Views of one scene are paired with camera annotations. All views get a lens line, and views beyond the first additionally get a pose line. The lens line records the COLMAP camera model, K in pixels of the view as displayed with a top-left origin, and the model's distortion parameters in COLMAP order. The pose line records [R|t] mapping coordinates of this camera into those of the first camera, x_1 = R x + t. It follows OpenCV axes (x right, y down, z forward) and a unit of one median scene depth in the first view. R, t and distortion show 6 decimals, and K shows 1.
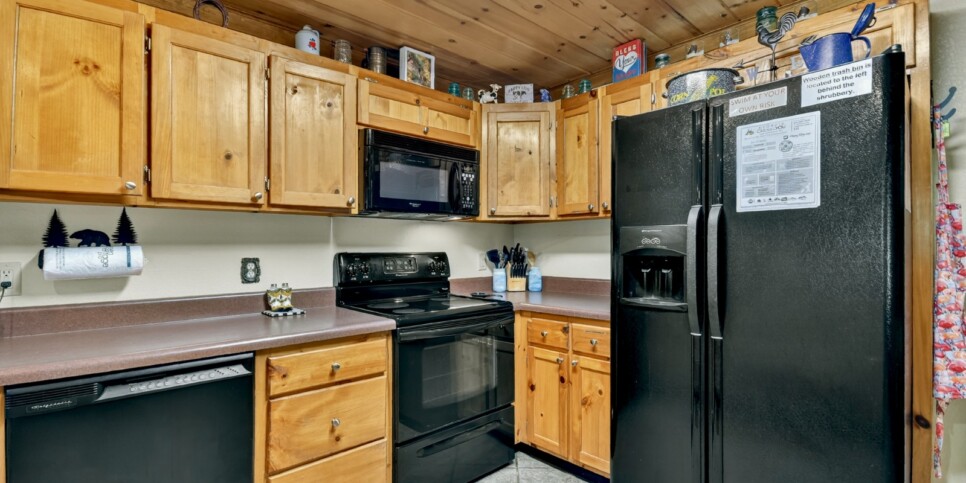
lens RADIAL K [[443.6, 0, 484.9], [0, 443.6, 248.5], [0, 0, 1]] dist [0.007340, -0.002265]
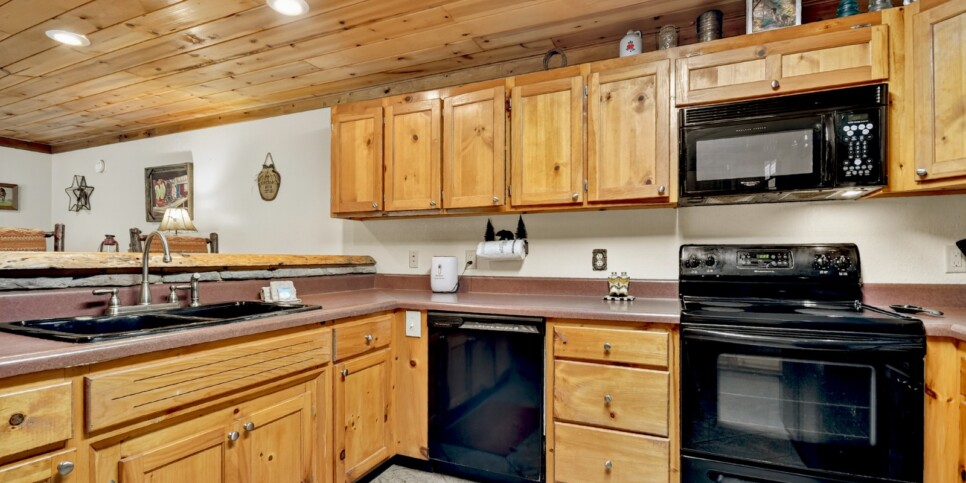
lens RADIAL K [[443.6, 0, 485.7], [0, 443.6, 258.6], [0, 0, 1]] dist [0.007340, -0.002265]
pose [[0.396577, 0.007201, -0.917973, 0.444452], [-0.002922, 0.999974, 0.006582, 0.040315], [0.917997, 0.000072, 0.396588, 0.256312]]
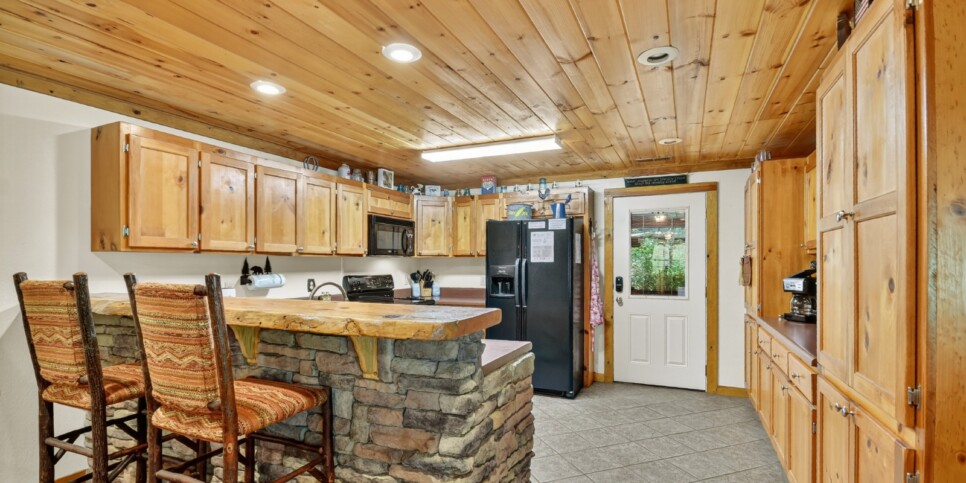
lens RADIAL K [[443.6, 0, 501.3], [0, 443.6, 263.7], [0, 0, 1]] dist [0.007340, -0.002265]
pose [[0.914301, 0.006552, 0.404982, -0.562438], [-0.005732, 0.999978, -0.003238, -0.044341], [-0.404994, 0.000639, 0.914319, -1.129484]]
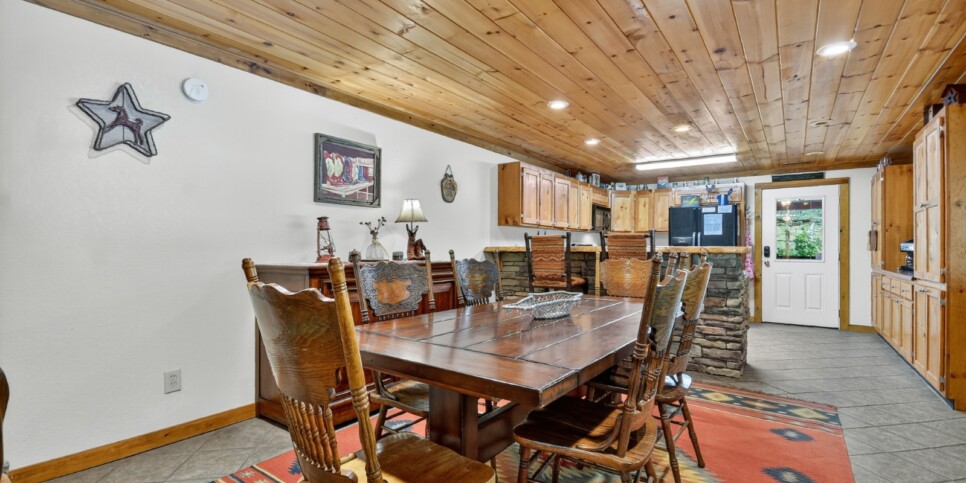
lens RADIAL K [[443.6, 0, 495.4], [0, 443.6, 244.0], [0, 0, 1]] dist [0.007340, -0.002265]
pose [[0.975889, 0.014184, 0.217808, -1.677079], [-0.012435, 0.999878, -0.009403, 0.051329], [-0.217915, 0.006468, 0.975946, -1.969257]]
